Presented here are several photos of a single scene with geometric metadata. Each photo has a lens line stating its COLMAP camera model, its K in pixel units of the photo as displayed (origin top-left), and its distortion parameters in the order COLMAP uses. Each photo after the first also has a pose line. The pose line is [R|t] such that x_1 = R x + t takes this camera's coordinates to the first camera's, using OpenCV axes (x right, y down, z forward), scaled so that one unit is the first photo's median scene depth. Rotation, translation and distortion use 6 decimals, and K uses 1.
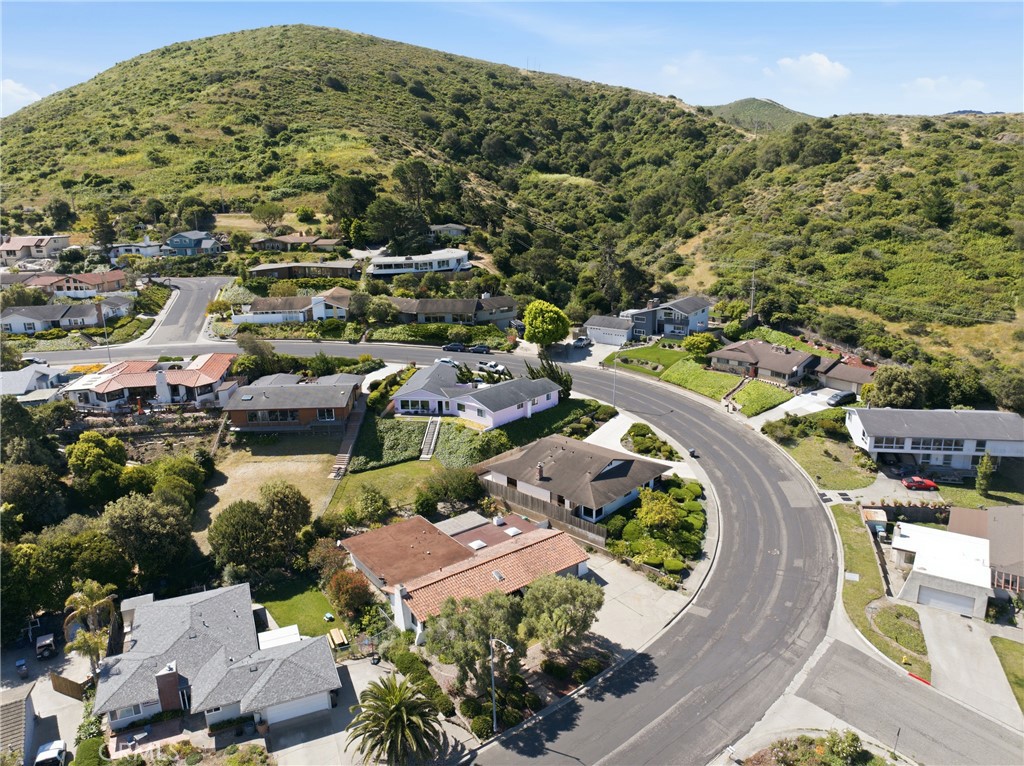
lens RADIAL K [[723.6, 0, 515.6], [0, 723.6, 379.7], [0, 0, 1]] dist [-0.051808, 0.026323]
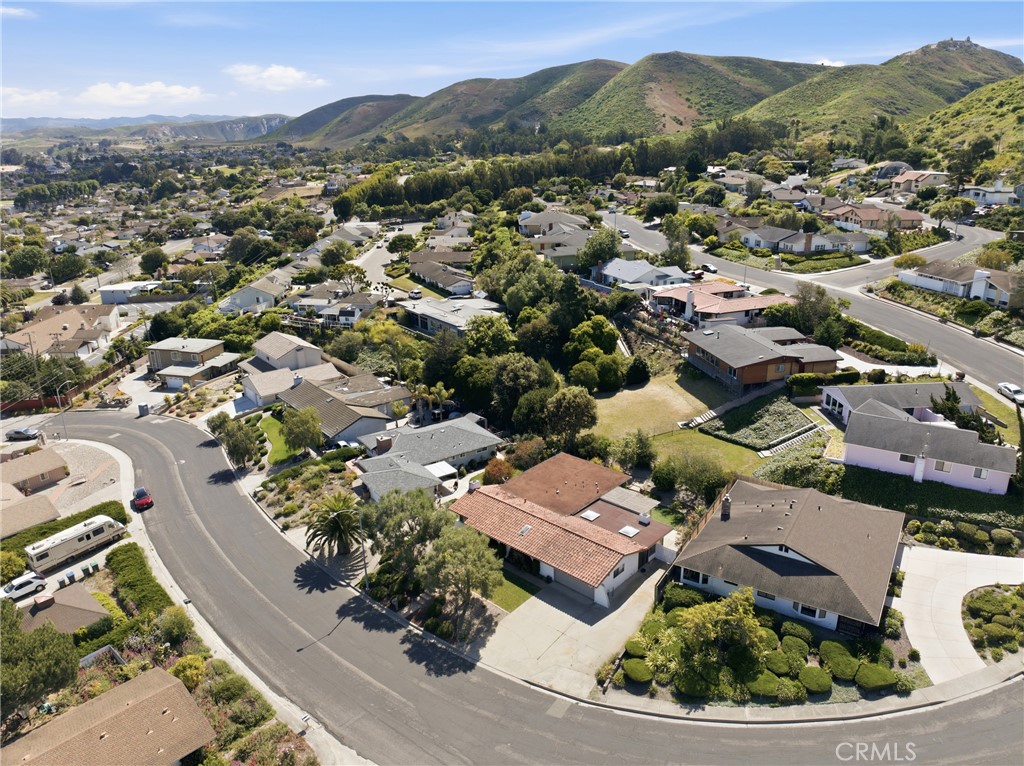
lens RADIAL K [[710.7, 0, 516.0], [0, 710.7, 405.3], [0, 0, 1]] dist [-0.038901, 0.003421]
pose [[0.185153, 0.366784, -0.911695, 0.747593], [-0.251025, 0.914610, 0.316977, -0.181605], [0.950108, 0.170170, 0.261415, 0.649487]]
